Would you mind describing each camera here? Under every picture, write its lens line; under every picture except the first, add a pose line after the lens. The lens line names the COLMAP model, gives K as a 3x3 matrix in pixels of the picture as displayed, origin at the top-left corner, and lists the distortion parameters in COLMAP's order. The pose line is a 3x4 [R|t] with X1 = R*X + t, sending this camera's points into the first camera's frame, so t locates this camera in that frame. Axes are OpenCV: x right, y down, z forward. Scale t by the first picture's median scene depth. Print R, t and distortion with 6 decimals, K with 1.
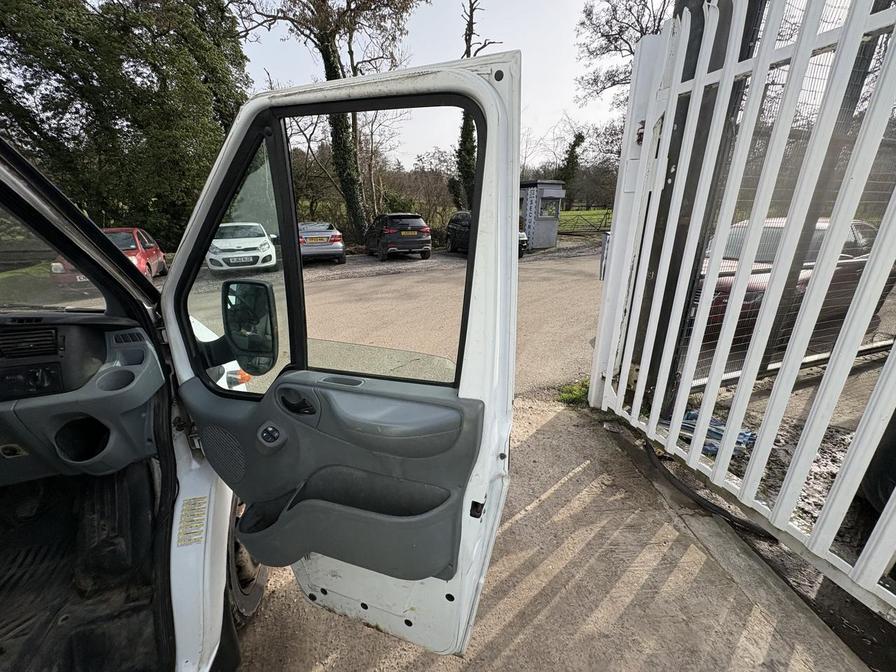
lens RADIAL K [[358.0, 0, 448.0], [0, 358.0, 336.0], [0, 0, 1]] dist [0.001060, 0.000931]
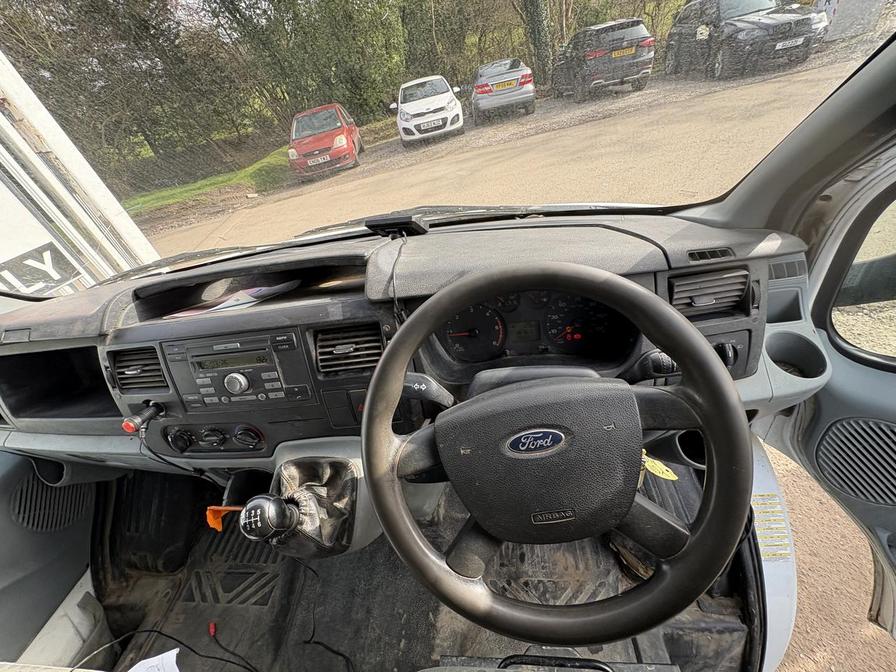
lens RADIAL K [[356.7, 0, 448.0], [0, 356.7, 336.0], [0, 0, 1]] dist [-0.000186, 0.000855]
pose [[0.919605, 0.088601, -0.382722, -0.122501], [0.052792, 0.937526, 0.343888, -0.012394], [0.389280, -0.336446, 0.857476, 0.033040]]
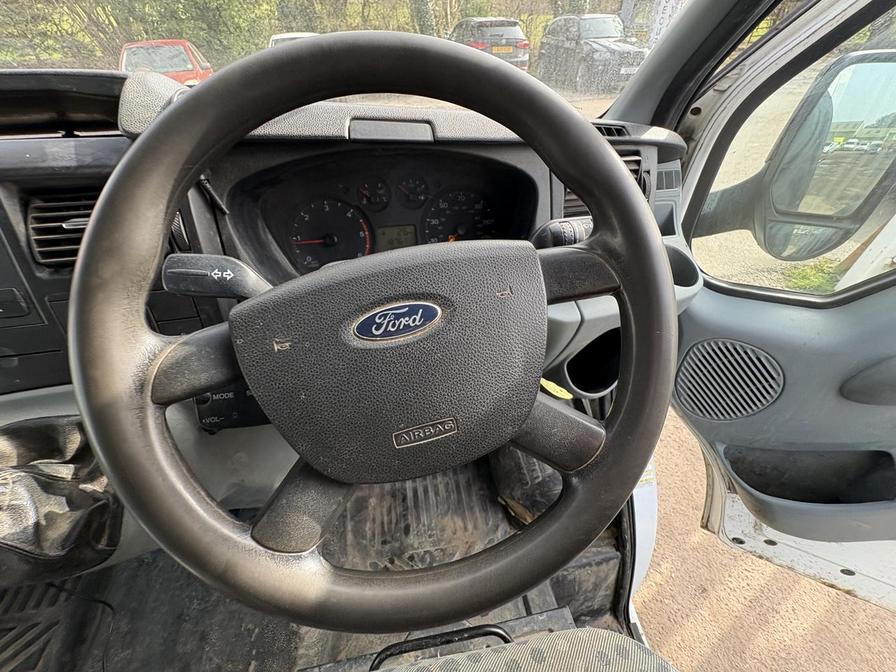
lens RADIAL K [[358.0, 0, 448.0], [0, 358.0, 336.0], [0, 0, 1]] dist [0.001060, 0.000931]
pose [[0.992788, 0.078005, -0.091032, -0.121818], [-0.038485, 0.926536, 0.374231, 0.003232], [0.113536, -0.368029, 0.922856, 0.042998]]
